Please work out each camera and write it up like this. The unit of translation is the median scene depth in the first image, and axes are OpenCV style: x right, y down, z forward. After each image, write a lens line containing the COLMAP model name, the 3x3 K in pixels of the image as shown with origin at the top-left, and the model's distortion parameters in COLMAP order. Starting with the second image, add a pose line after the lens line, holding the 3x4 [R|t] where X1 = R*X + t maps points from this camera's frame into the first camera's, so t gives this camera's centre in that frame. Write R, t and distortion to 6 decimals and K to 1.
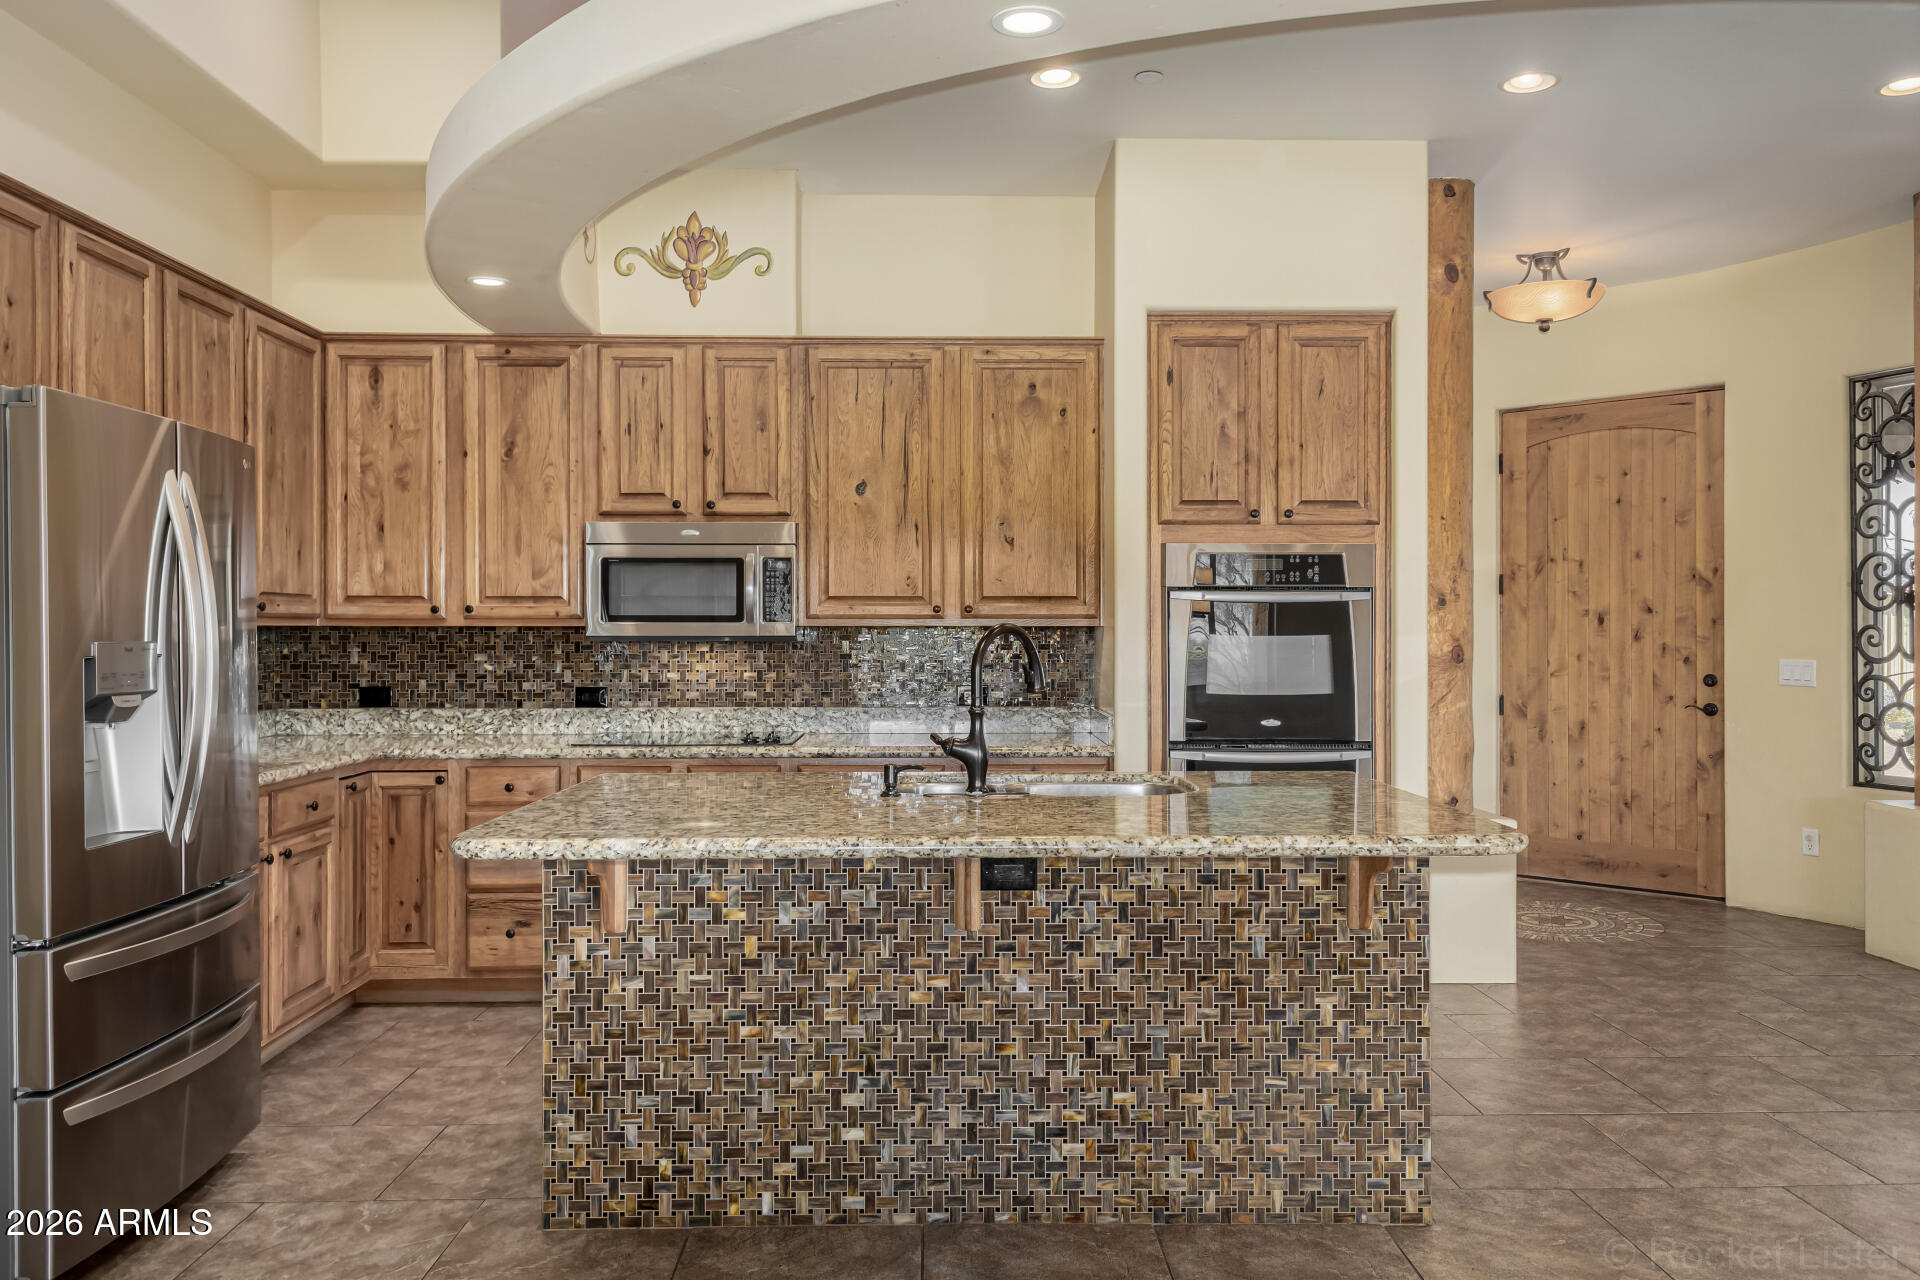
lens RADIAL K [[1432.3, 0, 972.3], [0, 1432.3, 634.9], [0, 0, 1]] dist [0.019875, 0.004273]
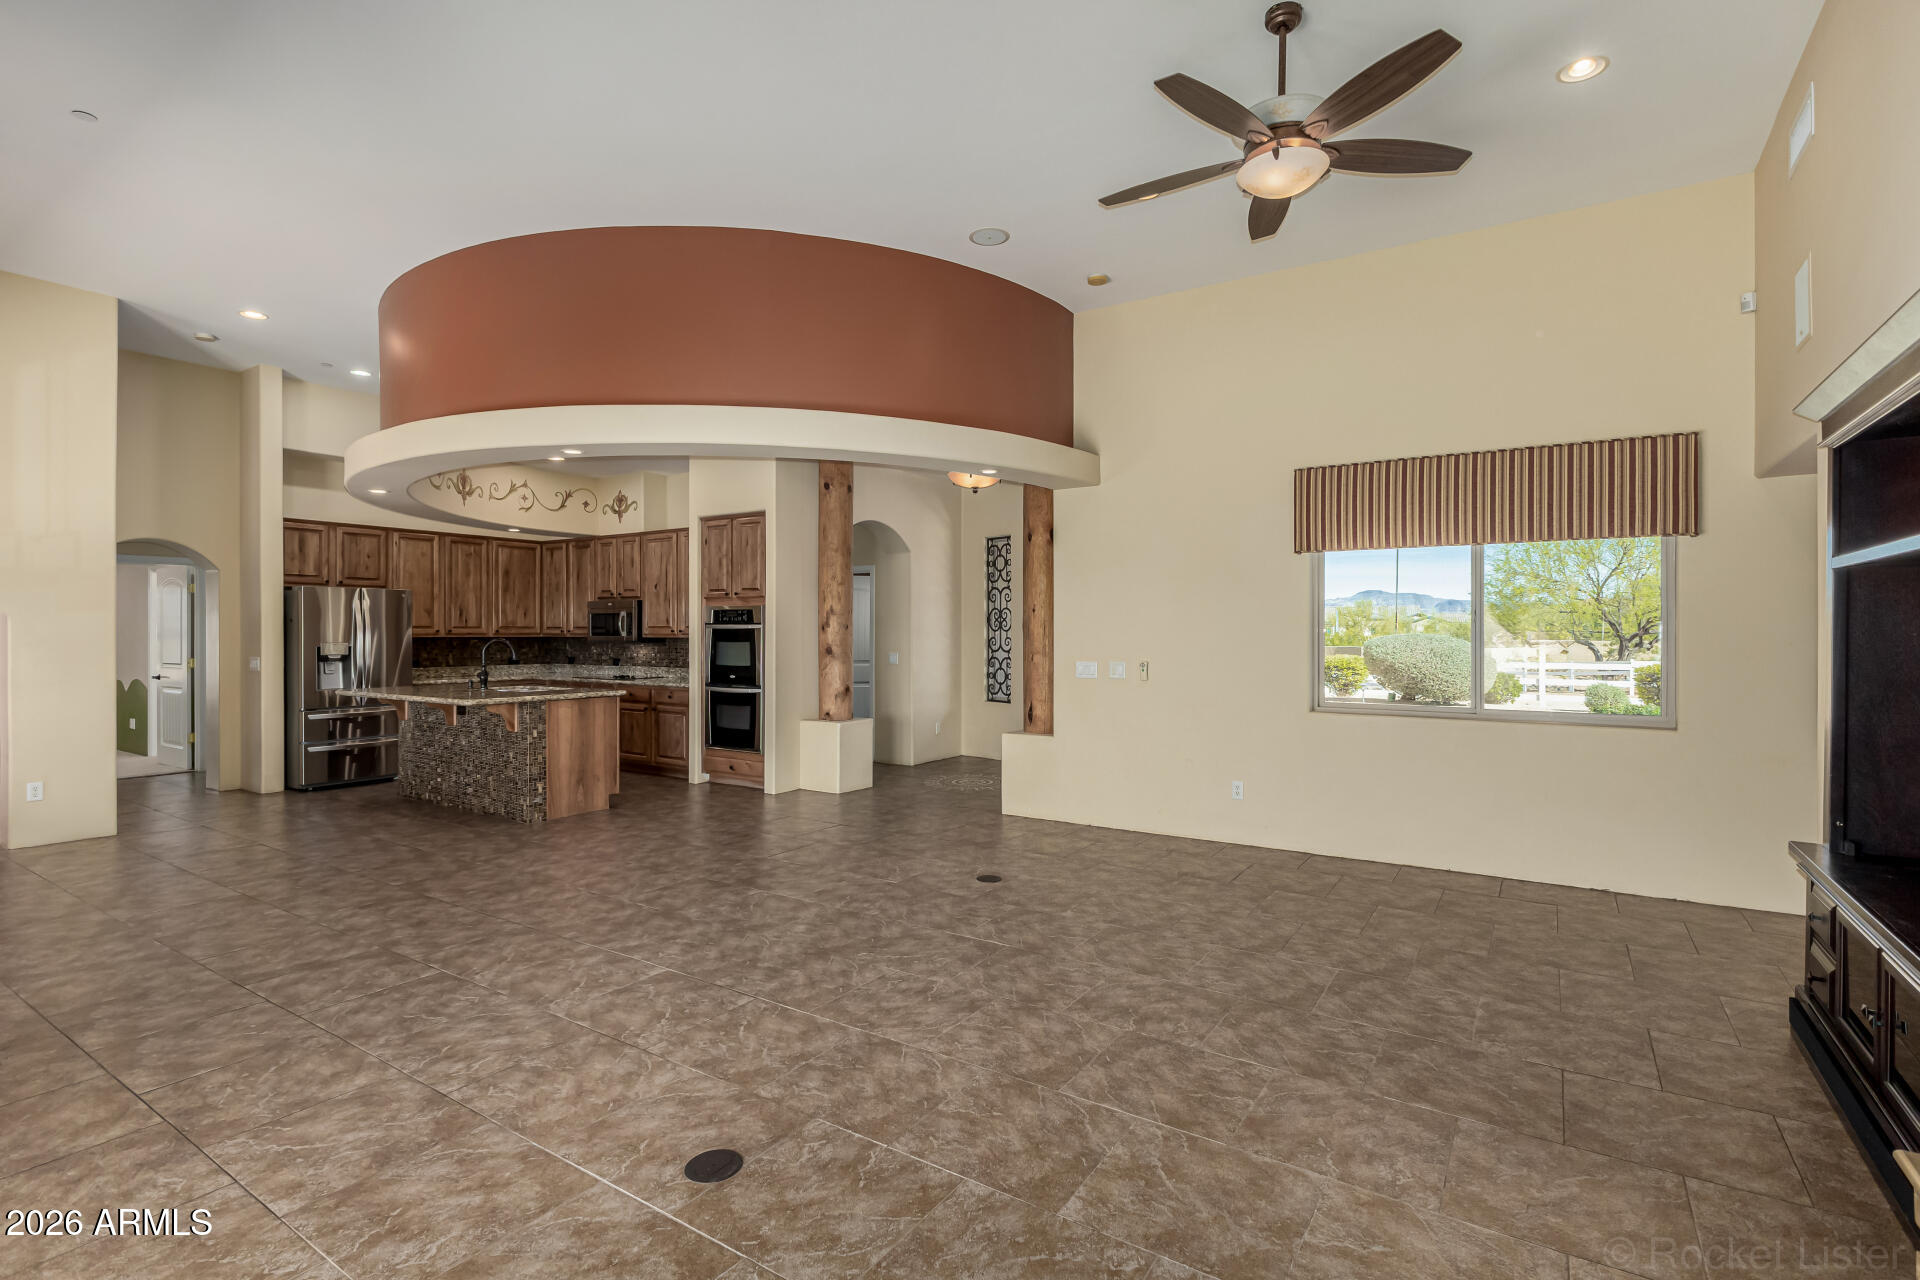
lens RADIAL K [[908.4, 0, 969.3], [0, 908.4, 632.6], [0, 0, 1]] dist [-0.001353, 0.001036]
pose [[0.824204, -0.000568, -0.566293, 1.456844], [-0.000264, 0.999999, -0.001386, -0.013397], [0.566294, 0.001292, 0.824203, -0.082869]]
